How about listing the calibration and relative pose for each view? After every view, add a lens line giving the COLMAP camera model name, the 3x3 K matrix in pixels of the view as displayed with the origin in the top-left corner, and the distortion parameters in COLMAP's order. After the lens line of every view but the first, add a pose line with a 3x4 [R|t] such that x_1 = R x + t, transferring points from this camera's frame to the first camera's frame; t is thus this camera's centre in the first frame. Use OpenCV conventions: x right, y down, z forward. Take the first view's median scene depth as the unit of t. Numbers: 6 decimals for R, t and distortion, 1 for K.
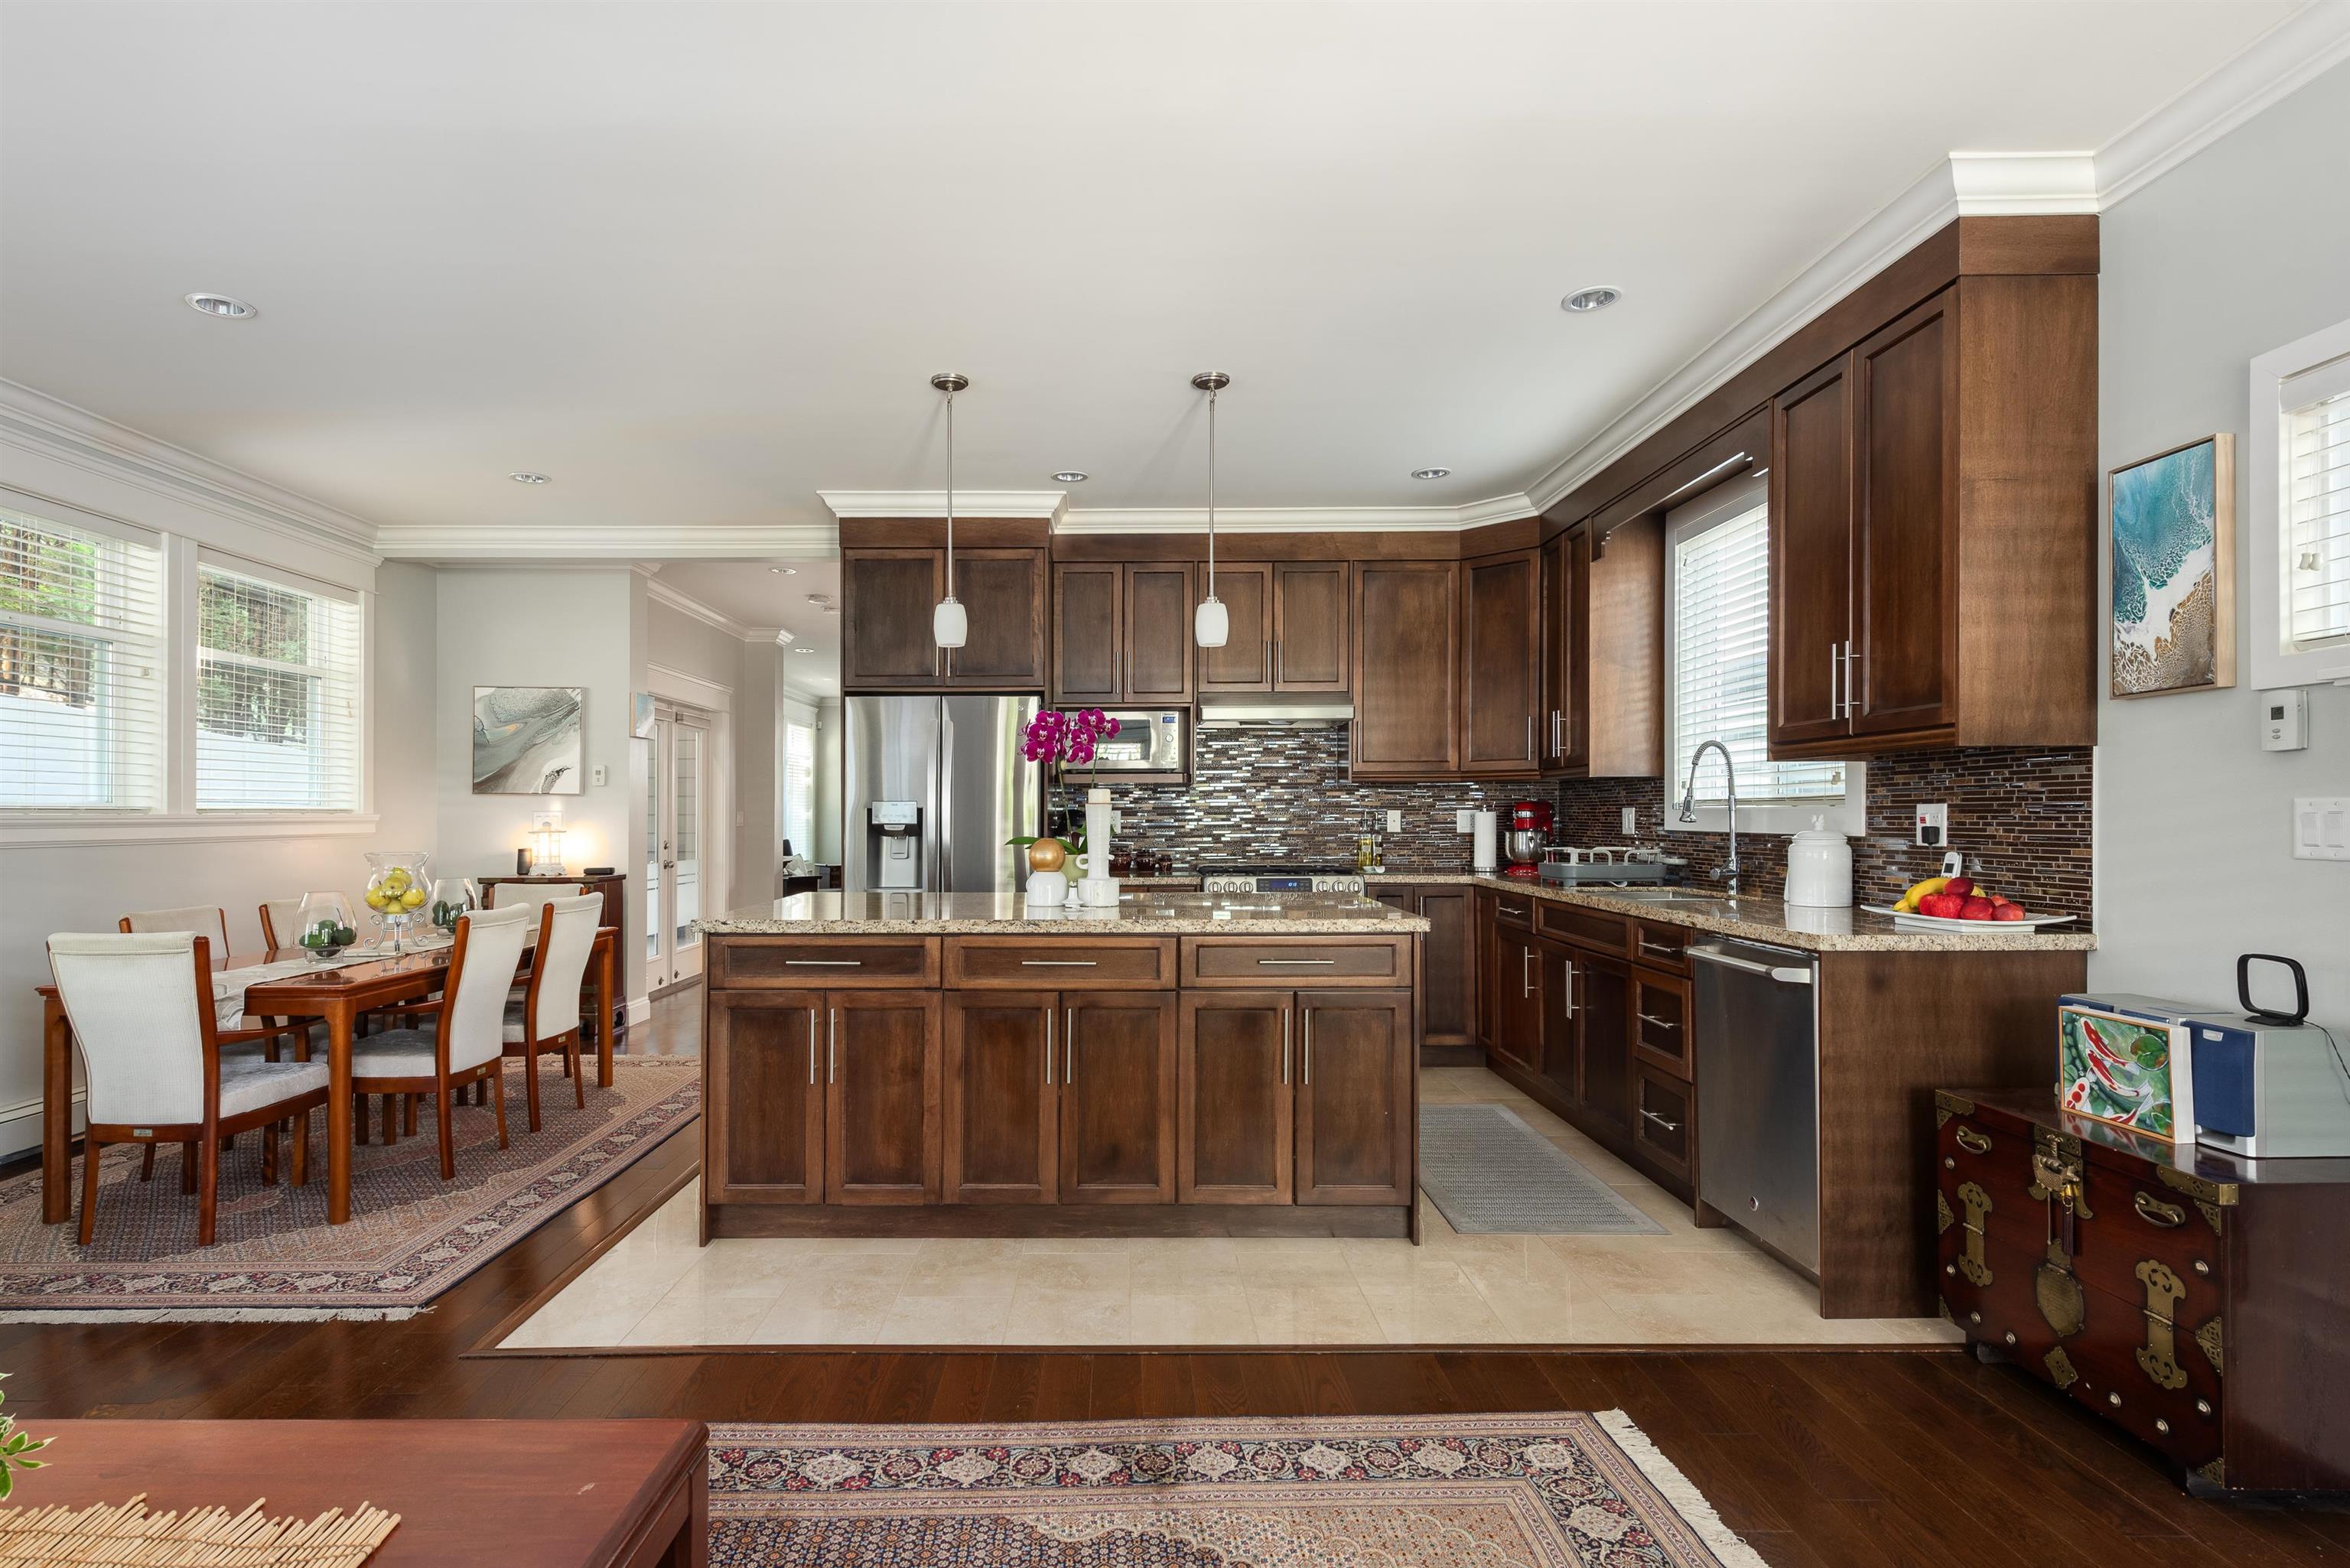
lens RADIAL K [[1175.4, 0, 1113.0], [0, 1175.4, 805.2], [0, 0, 1]] dist [0.009615, -0.001336]
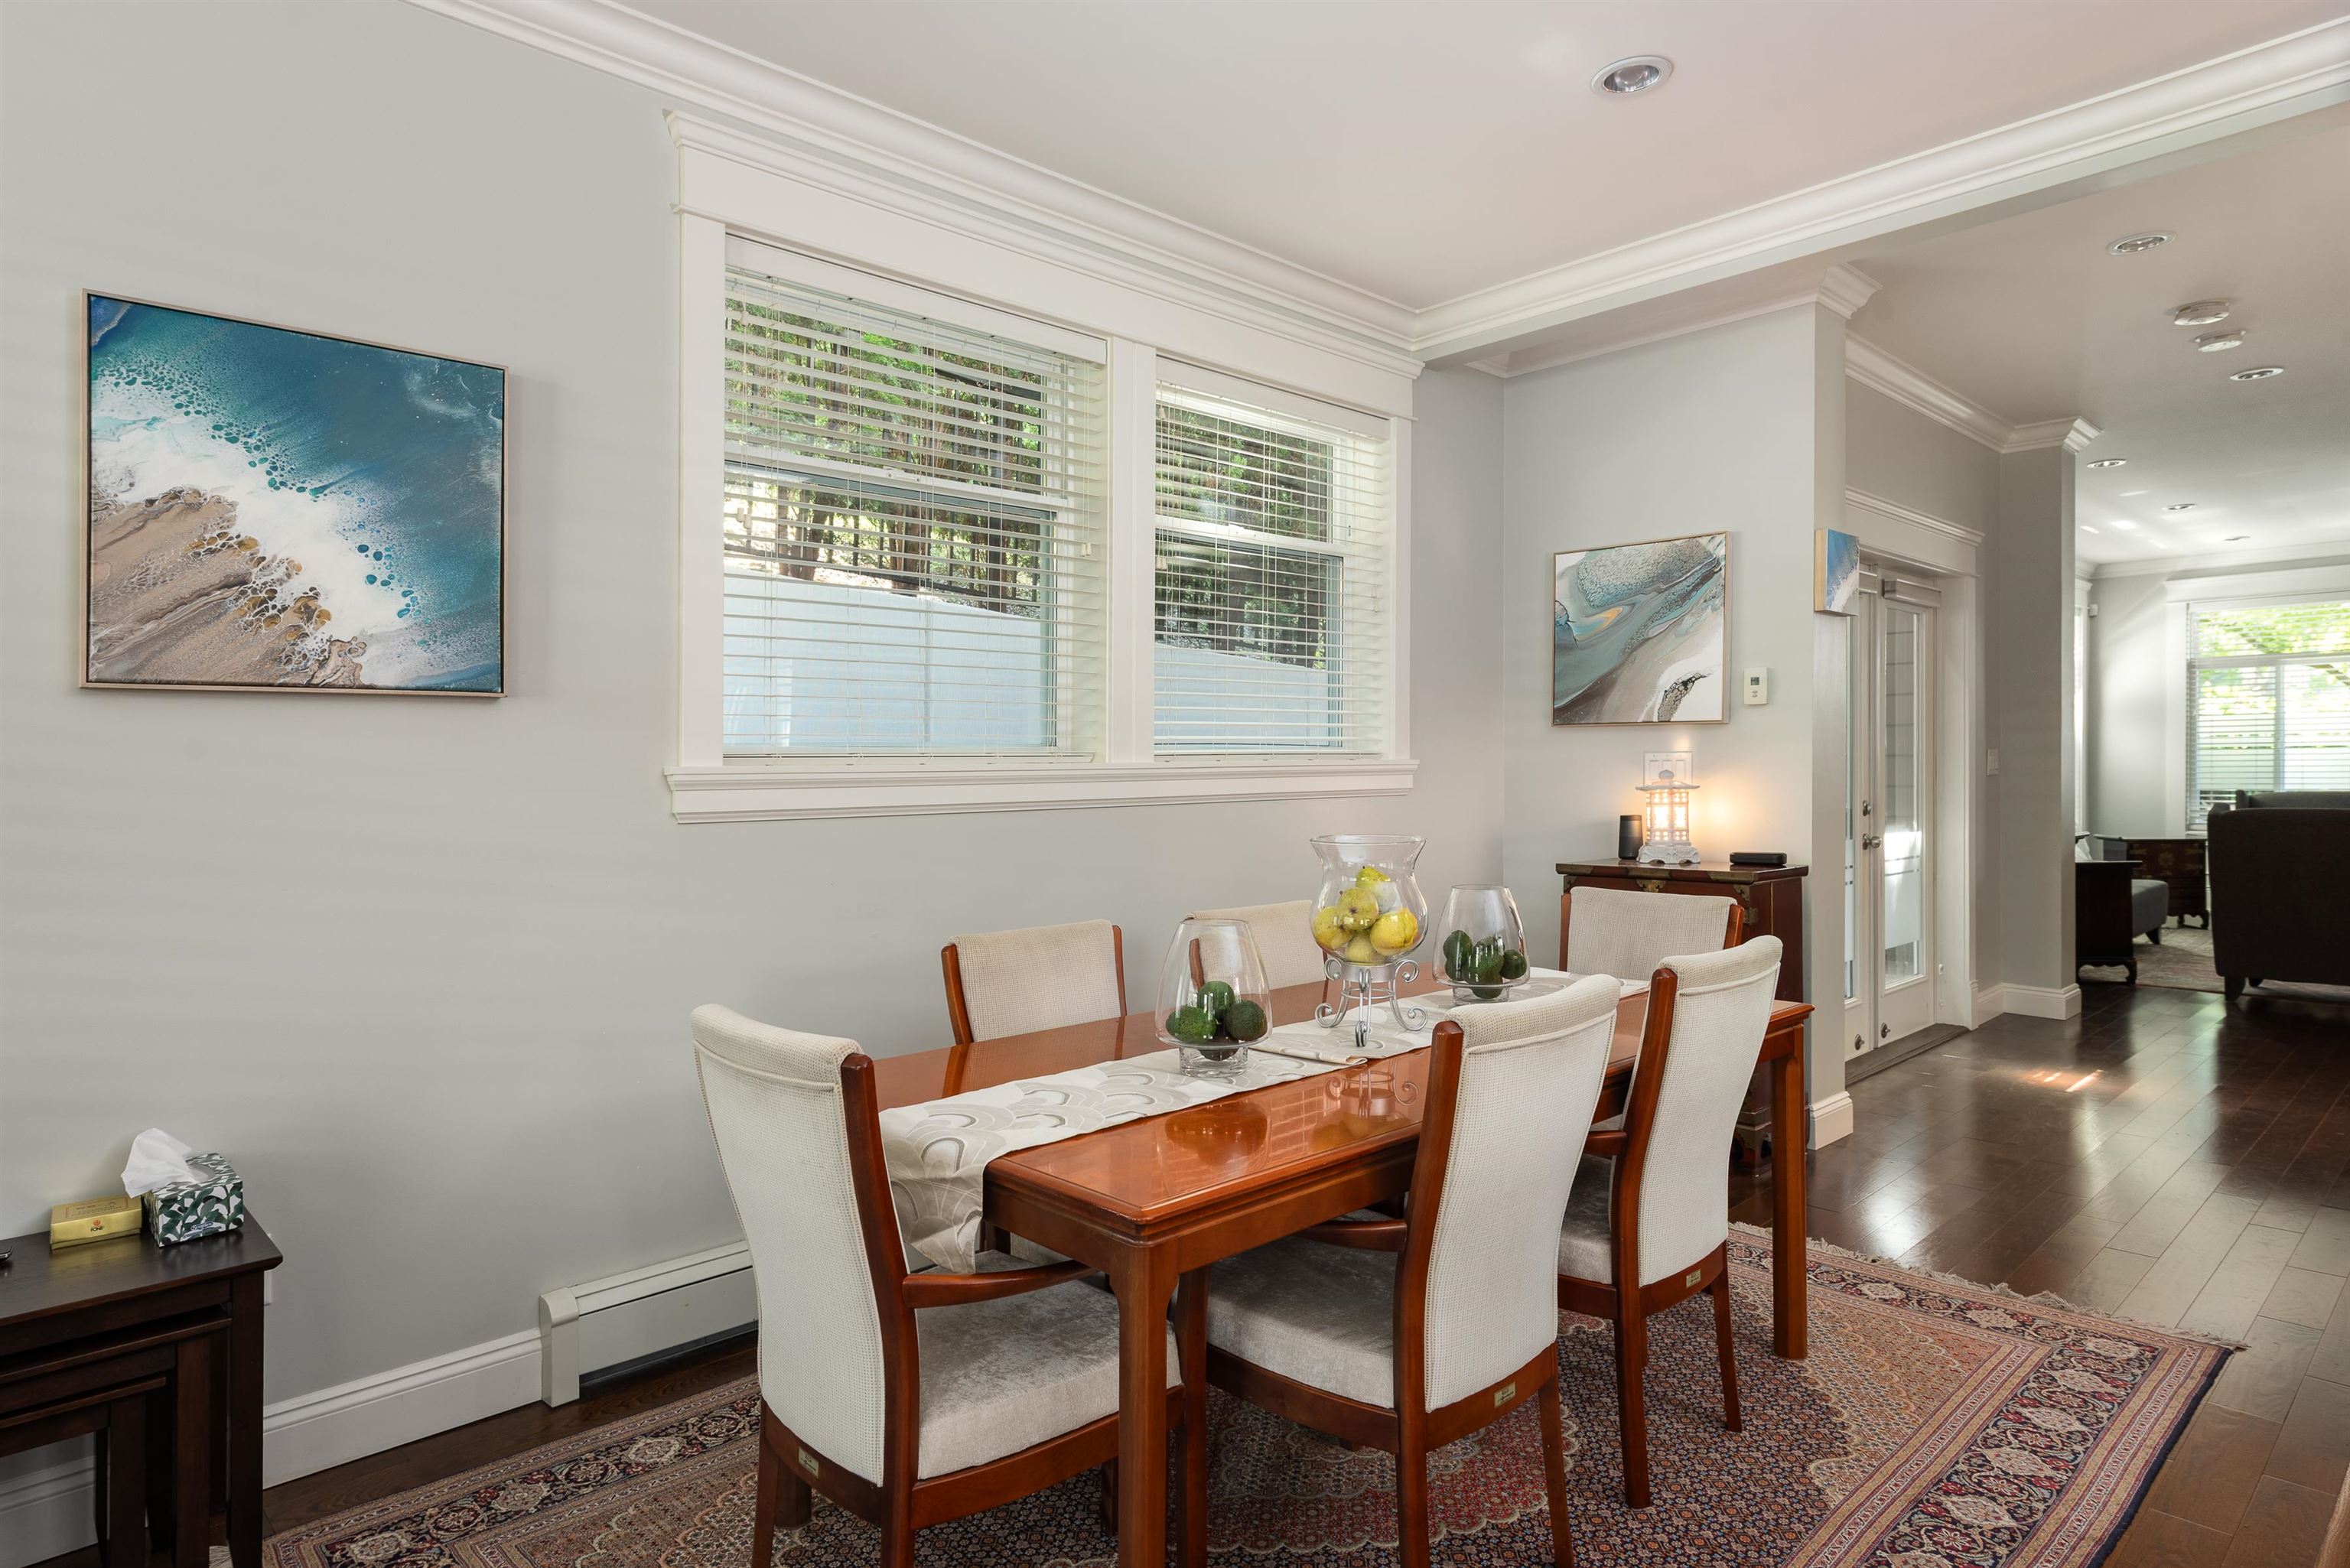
lens RADIAL K [[1328.9, 0, 1161.5], [0, 1328.9, 776.7], [0, 0, 1]] dist [0.006245, -0.001110]
pose [[0.684447, 0.004413, -0.729049, -0.205123], [0.012410, 0.999766, 0.017702, 0.003175], [0.728957, -0.021164, 0.684232, 0.438195]]
